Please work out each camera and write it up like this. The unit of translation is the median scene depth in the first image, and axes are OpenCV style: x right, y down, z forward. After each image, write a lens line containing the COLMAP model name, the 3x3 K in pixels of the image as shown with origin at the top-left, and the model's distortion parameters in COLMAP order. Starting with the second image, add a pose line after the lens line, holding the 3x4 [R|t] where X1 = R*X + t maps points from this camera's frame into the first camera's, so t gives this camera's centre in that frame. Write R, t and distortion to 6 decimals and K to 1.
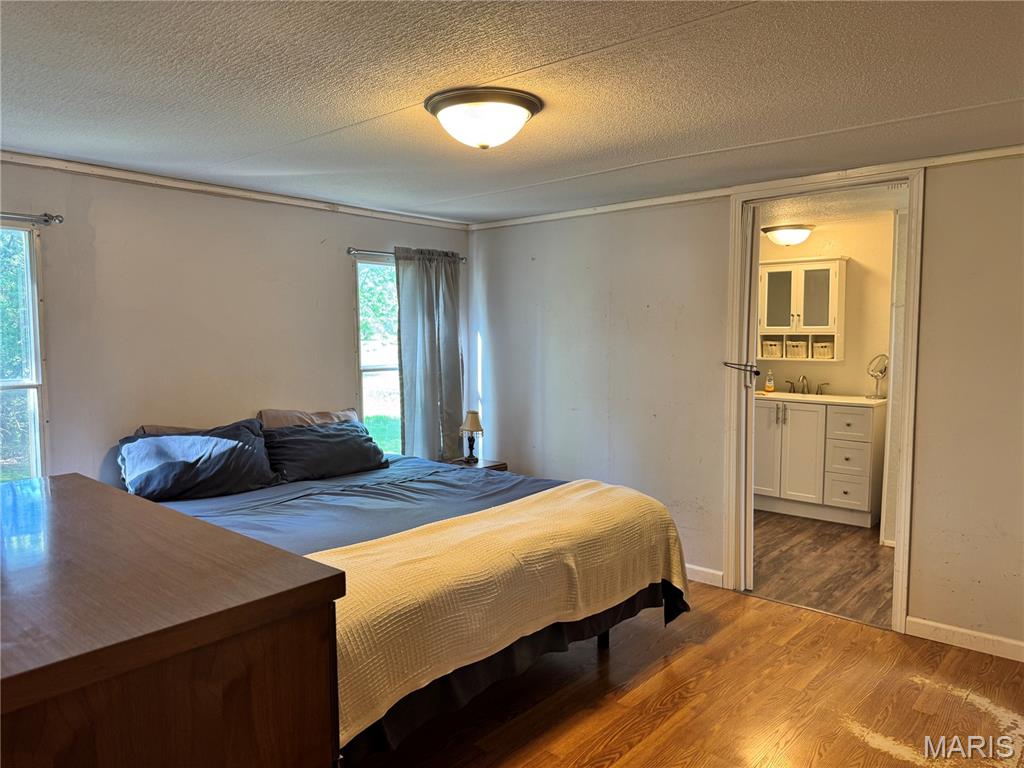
lens RADIAL K [[719.6, 0, 512.0], [0, 719.6, 384.0], [0, 0, 1]] dist [-0.003433, -0.003014]
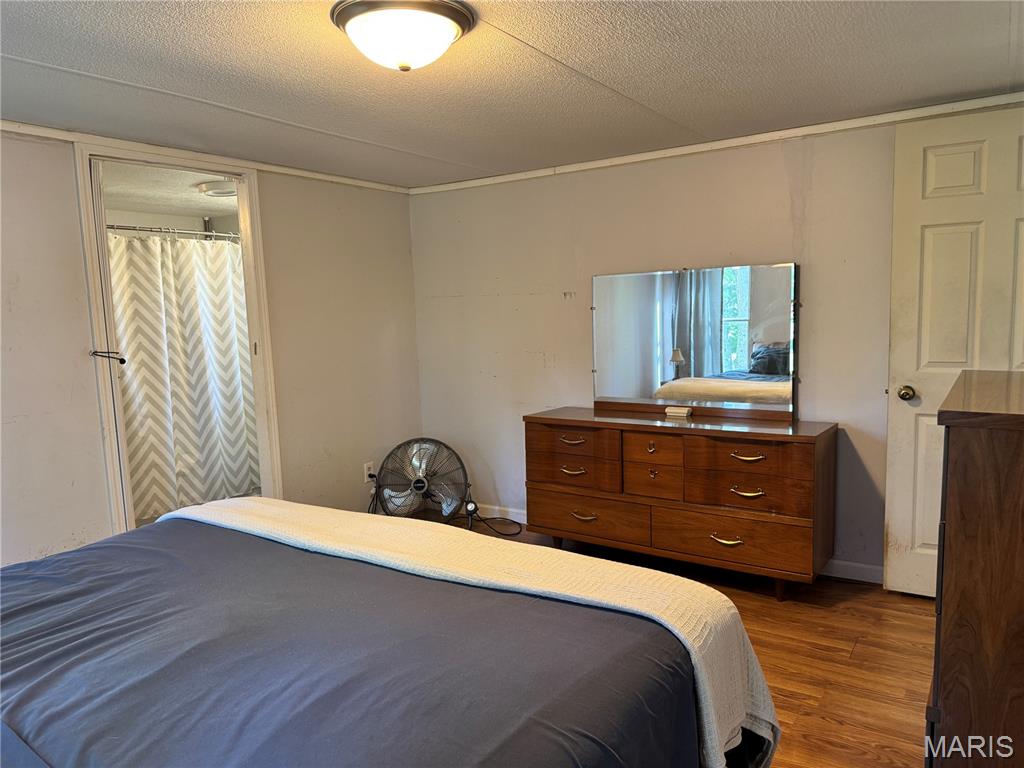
lens RADIAL K [[719.6, 0, 512.0], [0, 719.6, 384.0], [0, 0, 1]] dist [-0.003433, -0.003014]
pose [[-0.115620, -0.099125, 0.988335, -0.668896], [0.111698, 0.987399, 0.112098, -0.038637], [-0.986993, 0.123355, -0.103091, 0.751241]]
